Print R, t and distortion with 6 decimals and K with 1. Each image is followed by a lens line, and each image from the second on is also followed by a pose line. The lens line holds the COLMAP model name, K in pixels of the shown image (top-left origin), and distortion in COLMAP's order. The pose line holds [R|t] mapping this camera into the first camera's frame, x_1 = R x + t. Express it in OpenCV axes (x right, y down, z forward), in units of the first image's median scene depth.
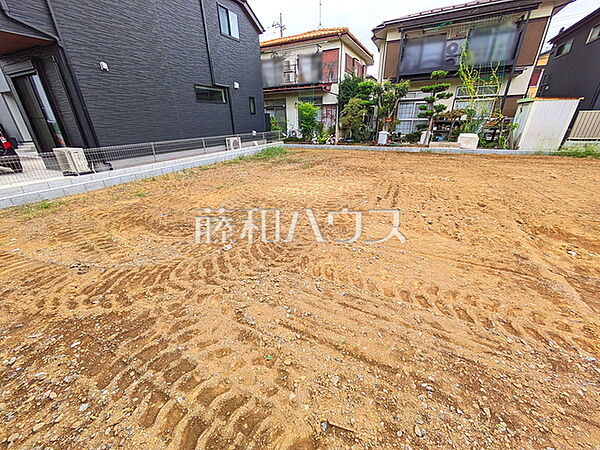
lens RADIAL K [[236.5, 0, 300.0], [0, 236.5, 225.0], [0, 0, 1]] dist [-0.000764, 0.000620]
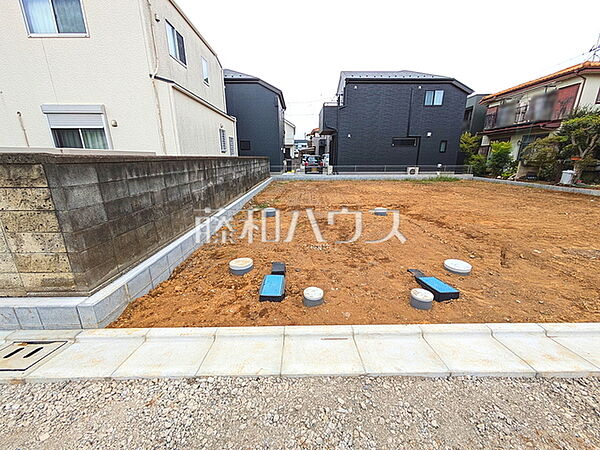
lens RADIAL K [[236.5, 0, 300.0], [0, 236.5, 225.0], [0, 0, 1]] dist [-0.000764, 0.000620]
pose [[0.428560, 0.265122, -0.863740, 0.720179], [-0.371893, 0.923004, 0.098791, 0.084185], [0.823427, 0.278881, 0.494159, -0.222103]]
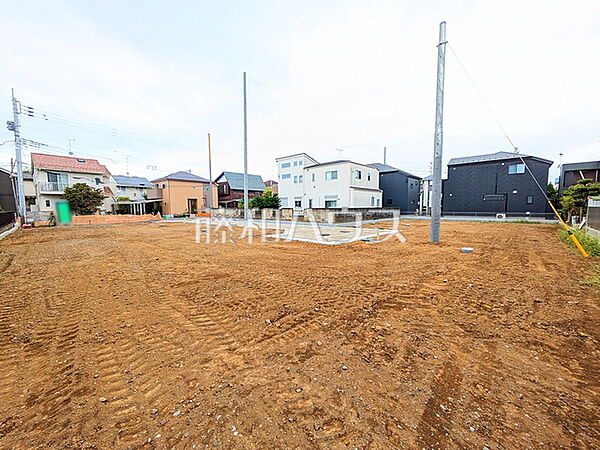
lens RADIAL K [[236.5, 0, 300.0], [0, 236.5, 225.0], [0, 0, 1]] dist [-0.000764, 0.000620]
pose [[-0.332408, 0.086718, -0.939141, 2.145413], [-0.373159, 0.902415, 0.215406, -0.038909], [0.866174, 0.422051, -0.267610, -0.005146]]
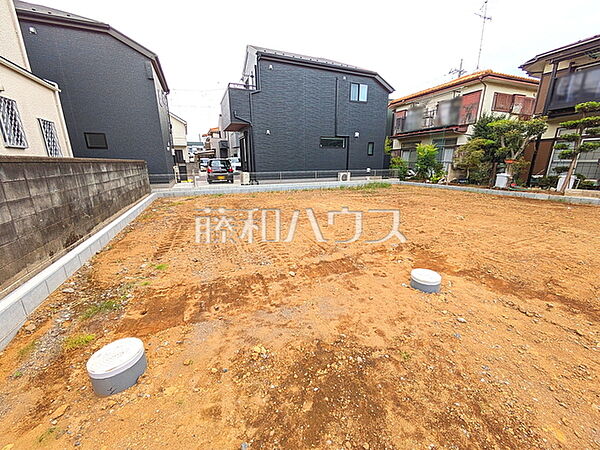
lens RADIAL K [[236.5, 0, 300.0], [0, 236.5, 225.0], [0, 0, 1]] dist [-0.000764, 0.000620]
pose [[0.749257, 0.184937, -0.635934, 0.366016], [-0.276710, 0.959809, -0.046896, 0.033434], [0.601702, 0.211106, 0.770317, -0.079900]]
